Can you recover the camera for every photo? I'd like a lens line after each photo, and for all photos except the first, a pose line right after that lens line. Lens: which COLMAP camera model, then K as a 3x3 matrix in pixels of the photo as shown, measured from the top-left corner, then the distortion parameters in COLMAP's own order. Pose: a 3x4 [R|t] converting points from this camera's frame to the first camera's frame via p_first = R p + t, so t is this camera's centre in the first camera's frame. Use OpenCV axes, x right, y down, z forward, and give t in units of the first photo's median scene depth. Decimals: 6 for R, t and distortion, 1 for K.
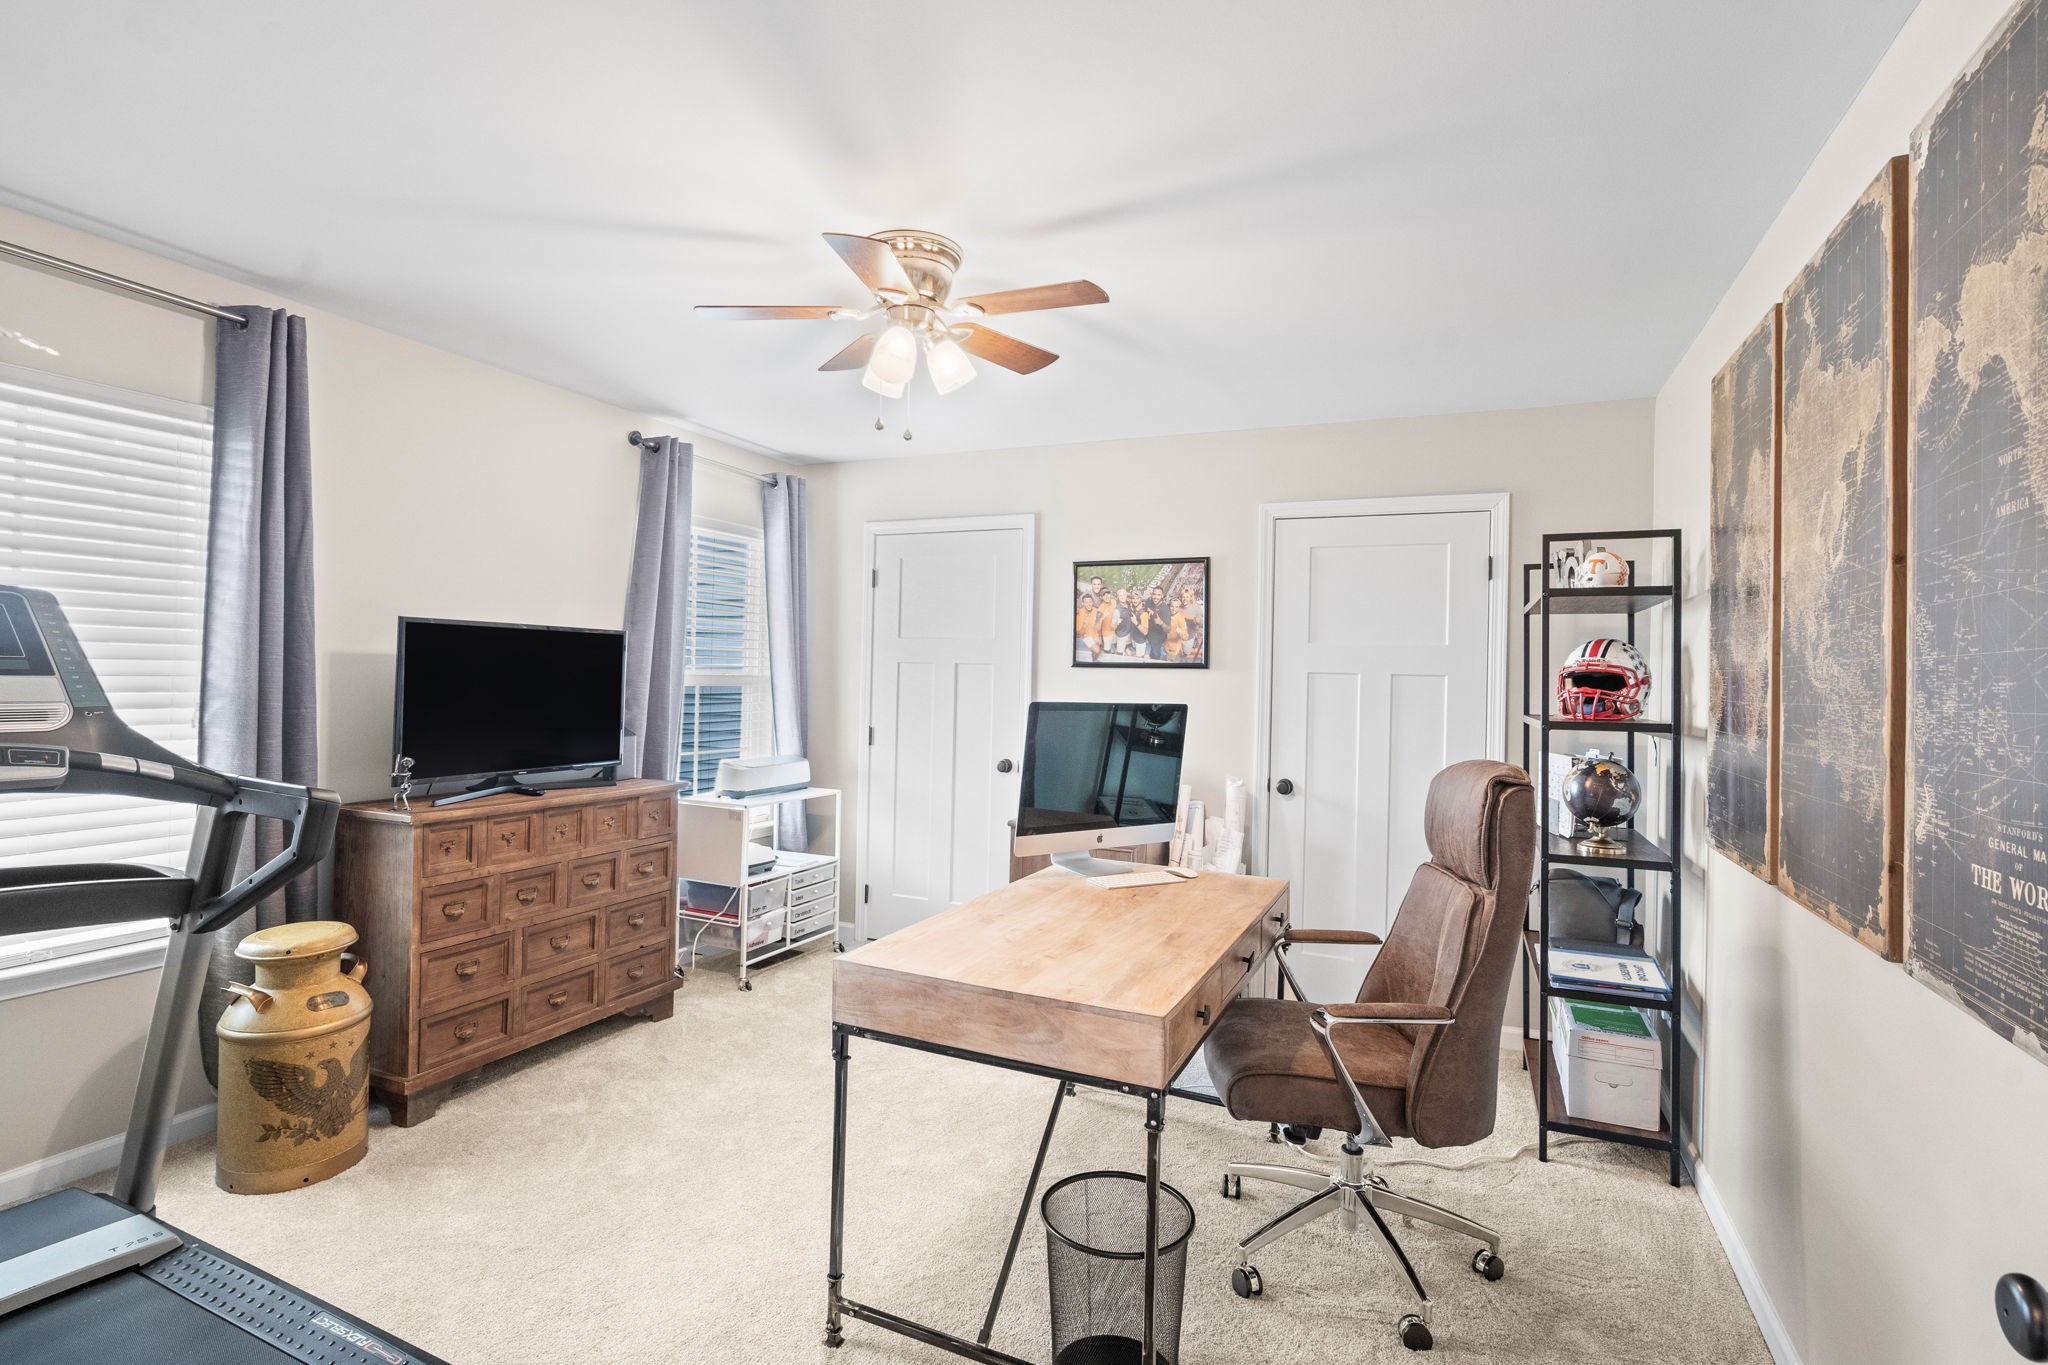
lens RADIAL K [[980.6, 0, 1009.8], [0, 980.6, 675.4], [0, 0, 1]] dist [0.001938, 0.000611]
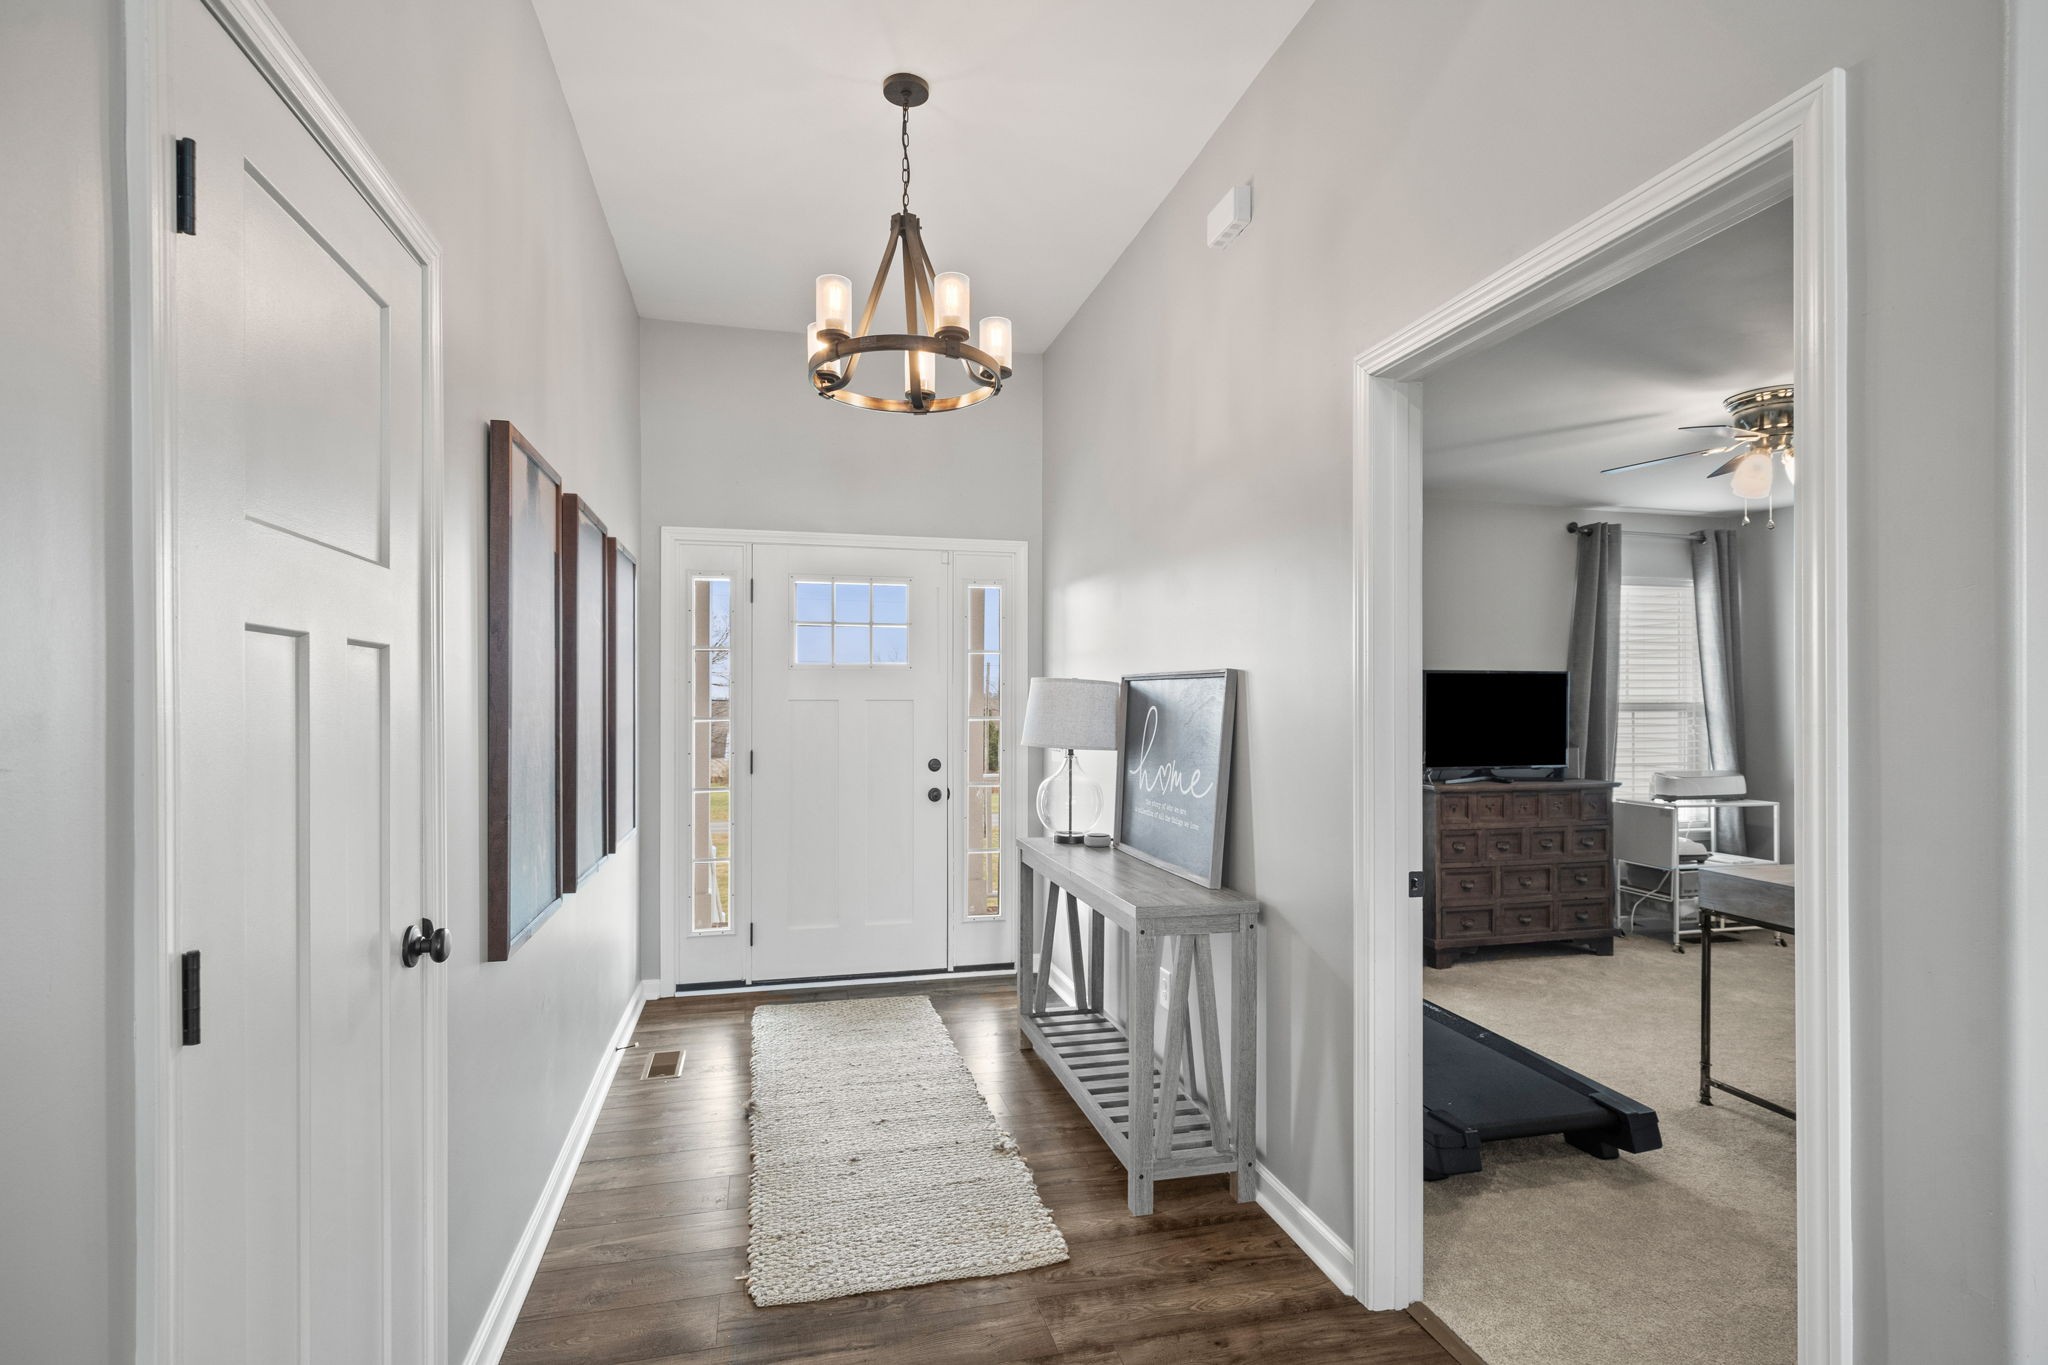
lens RADIAL K [[980.6, 0, 1012.3], [0, 980.6, 700.7], [0, 0, 1]] dist [0.001938, 0.000611]
pose [[0.618674, -0.024542, -0.785264, 0.226304], [0.014519, 0.999698, -0.019804, 0.013338], [0.785514, 0.000851, 0.618844, -0.511175]]
